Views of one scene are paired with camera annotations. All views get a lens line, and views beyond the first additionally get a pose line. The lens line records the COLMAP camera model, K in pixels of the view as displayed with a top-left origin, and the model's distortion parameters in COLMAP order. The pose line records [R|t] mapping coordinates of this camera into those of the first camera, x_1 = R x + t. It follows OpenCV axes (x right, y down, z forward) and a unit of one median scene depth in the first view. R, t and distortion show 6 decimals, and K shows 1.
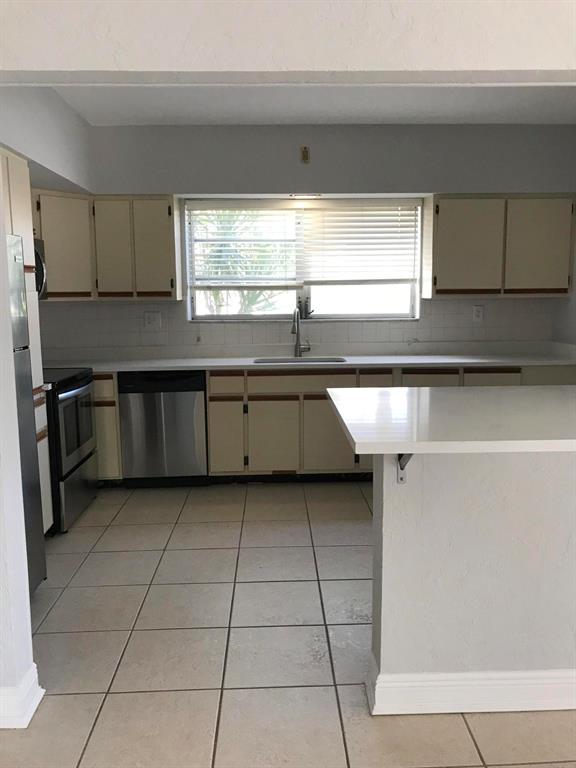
lens RADIAL K [[629.5, 0, 292.0], [0, 629.5, 372.8], [0, 0, 1]] dist [0.033972, -0.004584]
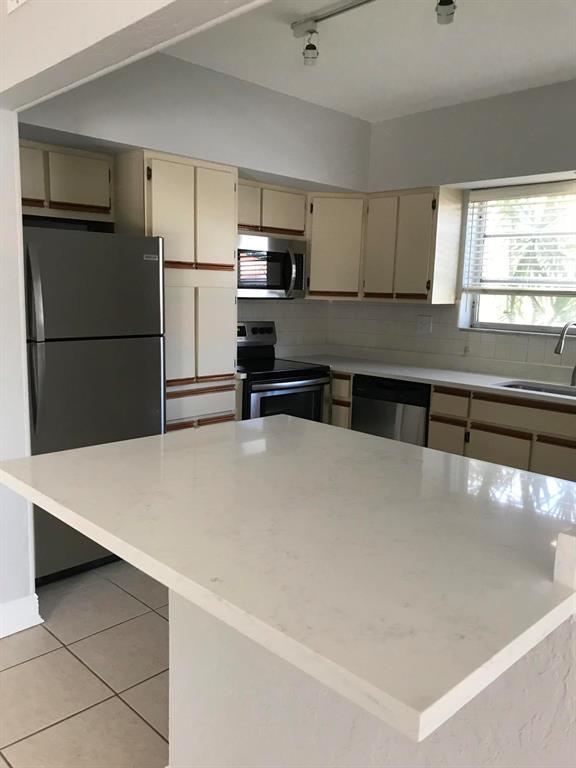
lens RADIAL K [[625.9, 0, 288.0], [0, 625.9, 384.0], [0, 0, 1]] dist [0.044049, -0.004534]
pose [[0.675243, 0.141129, -0.723968, 0.351673], [-0.128473, 0.989025, 0.072972, -0.041907], [0.726320, 0.043737, 0.685964, 0.244221]]
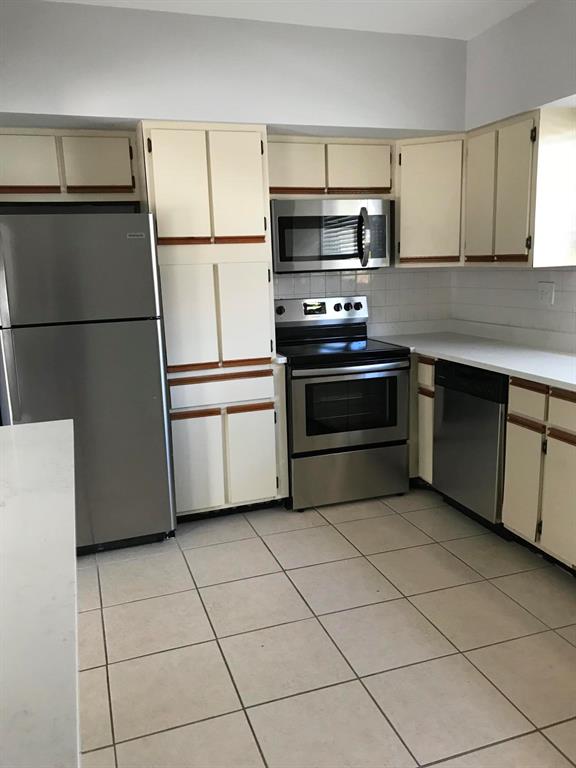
lens RADIAL K [[629.5, 0, 292.0], [0, 629.5, 372.8], [0, 0, 1]] dist [0.033972, -0.004584]
pose [[0.296746, 0.175852, -0.938626, 0.413894], [-0.094716, 0.983472, 0.154310, -0.085548], [0.950248, 0.043112, 0.308497, 0.553898]]
